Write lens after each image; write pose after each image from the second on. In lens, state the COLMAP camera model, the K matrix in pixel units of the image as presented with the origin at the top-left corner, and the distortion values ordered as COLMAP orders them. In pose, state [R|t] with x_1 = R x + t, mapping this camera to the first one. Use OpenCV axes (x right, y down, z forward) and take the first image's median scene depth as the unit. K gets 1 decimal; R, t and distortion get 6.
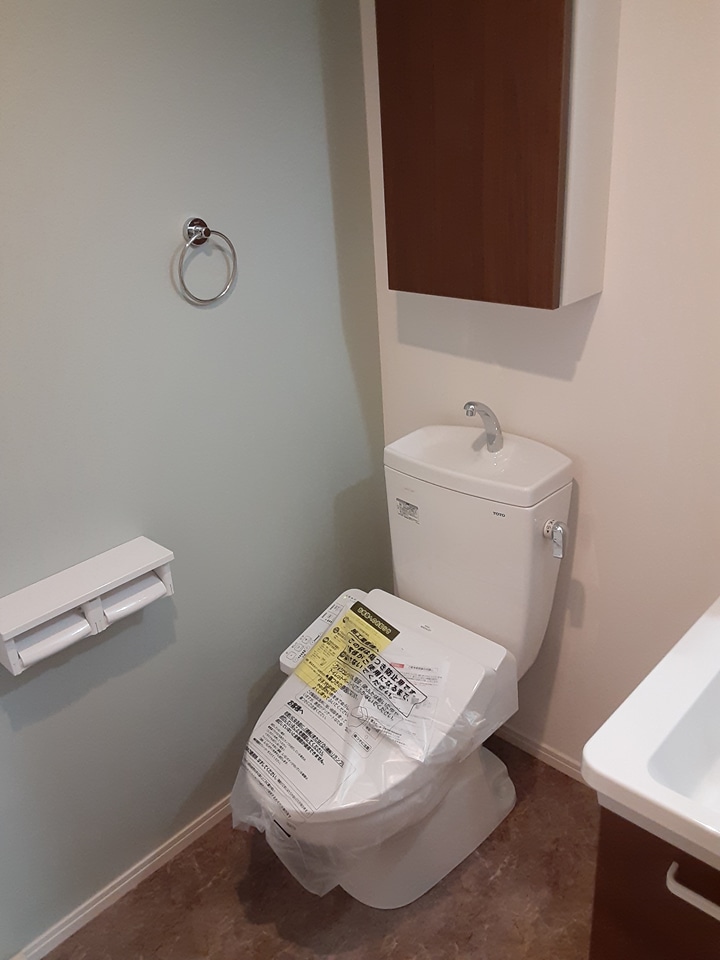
lens RADIAL K [[773.8, 0, 360.0], [0, 773.8, 480.0], [0, 0, 1]] dist [0.124375, -0.212048]
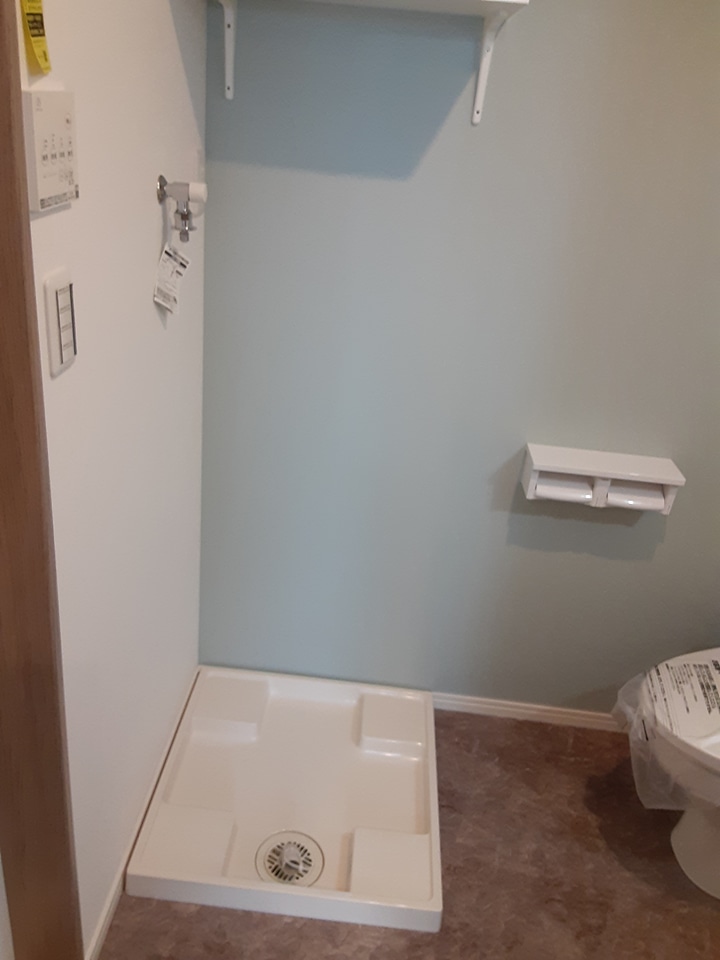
lens RADIAL K [[773.8, 0, 360.0], [0, 773.8, 480.0], [0, 0, 1]] dist [0.124375, -0.212048]
pose [[0.639908, 0.453057, -0.620691, 0.158618], [-0.444514, 0.877100, 0.181941, 0.091394], [0.626838, 0.159481, 0.762653, -0.159992]]
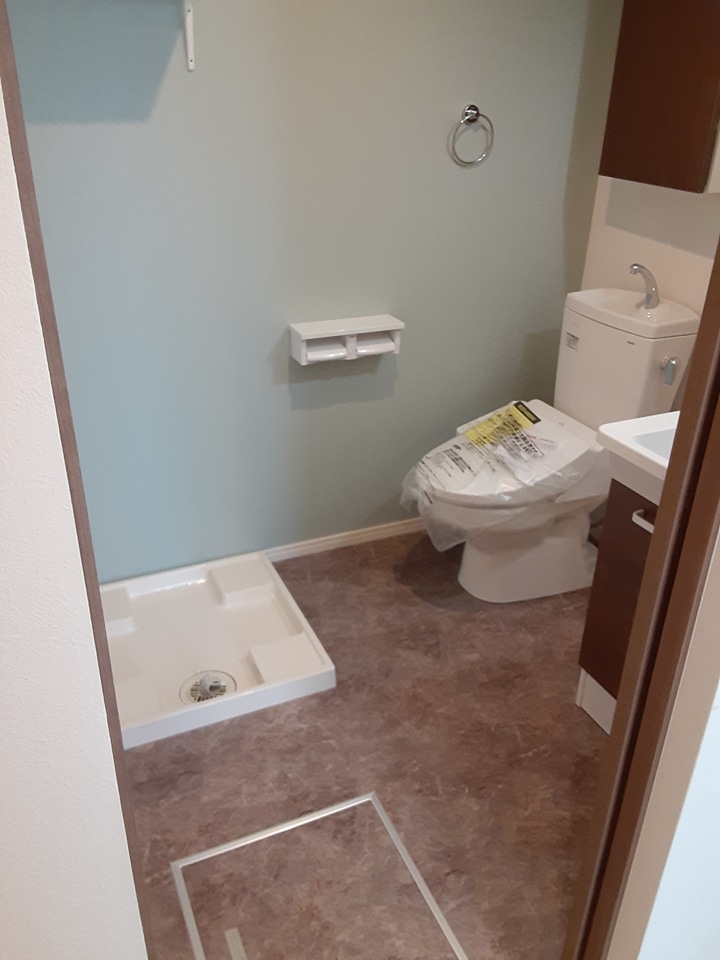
lens RADIAL K [[773.8, 0, 360.0], [0, 773.8, 480.0], [0, 0, 1]] dist [0.124375, -0.212048]
pose [[0.922667, 0.246571, -0.296461, 0.206692], [-0.228468, 0.968924, 0.094812, 0.257056], [0.310626, -0.019748, 0.950327, -0.487392]]
